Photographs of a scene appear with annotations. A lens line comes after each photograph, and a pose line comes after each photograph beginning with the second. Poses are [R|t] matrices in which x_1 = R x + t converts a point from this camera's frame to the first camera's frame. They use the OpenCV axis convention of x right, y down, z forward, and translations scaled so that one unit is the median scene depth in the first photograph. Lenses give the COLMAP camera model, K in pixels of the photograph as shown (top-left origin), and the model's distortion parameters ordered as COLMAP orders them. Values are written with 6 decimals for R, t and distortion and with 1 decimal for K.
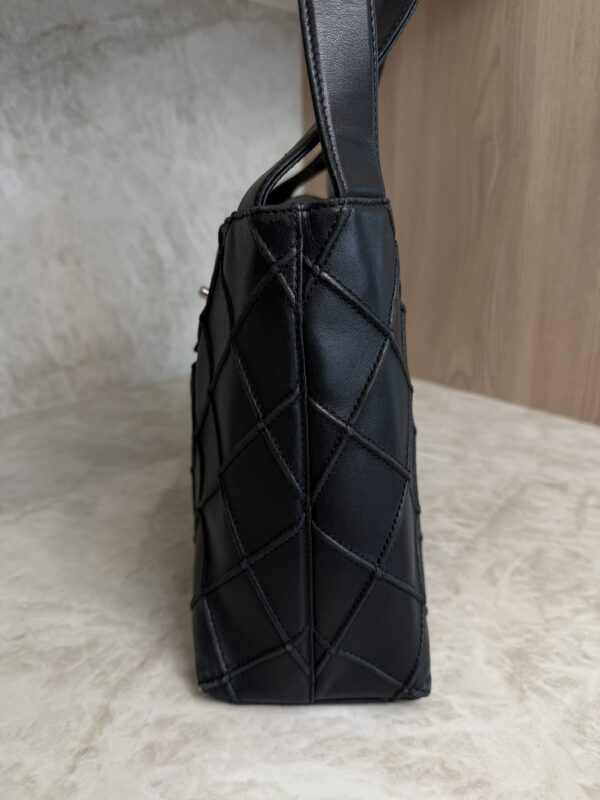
lens RADIAL K [[578.8, 0, 306.6], [0, 578.8, 413.5], [0, 0, 1]] dist [-0.010727, -0.018738]
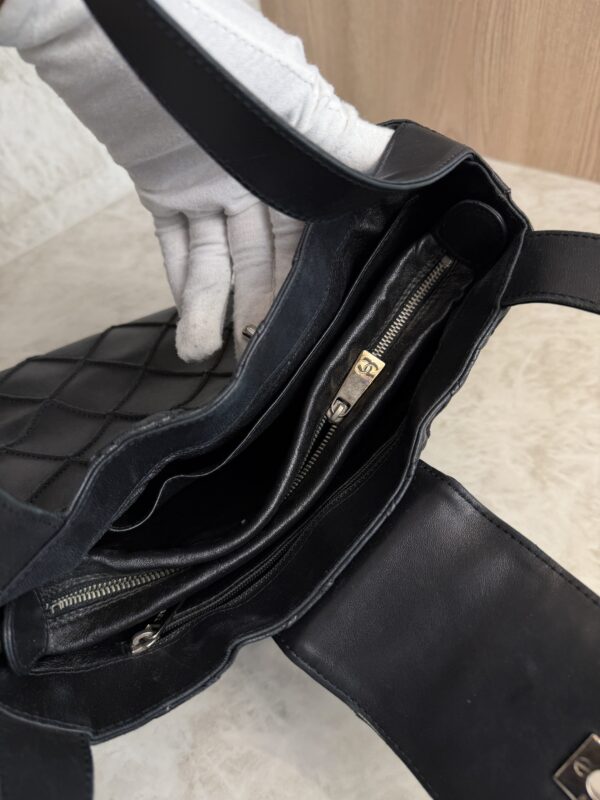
lens RADIAL K [[578.8, 0, 299.3], [0, 578.8, 393.8], [0, 0, 1]] dist [-0.010727, -0.018738]
pose [[0.986309, -0.164716, 0.007962, -0.129354], [0.144686, 0.887519, 0.437465, -0.306970], [-0.079123, -0.430324, 0.899200, -0.037054]]
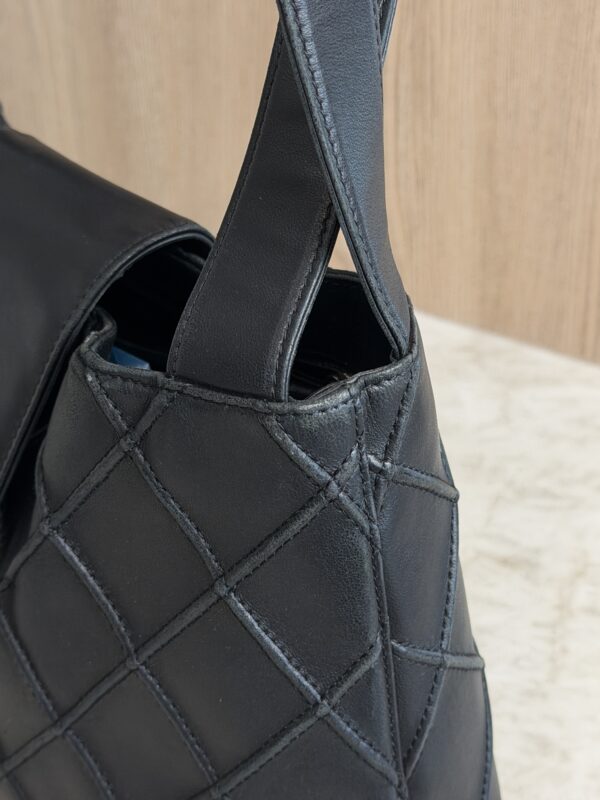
lens RADIAL K [[1523.1, 0, 303.8], [0, 1523.1, 413.1], [0, 0, 1]] dist [0.161738, 0.000000]
pose [[0.974259, -0.135318, 0.180303, 0.038557], [0.089110, 0.965835, 0.243357, -0.524052], [-0.207073, -0.221026, 0.953031, -0.316902]]
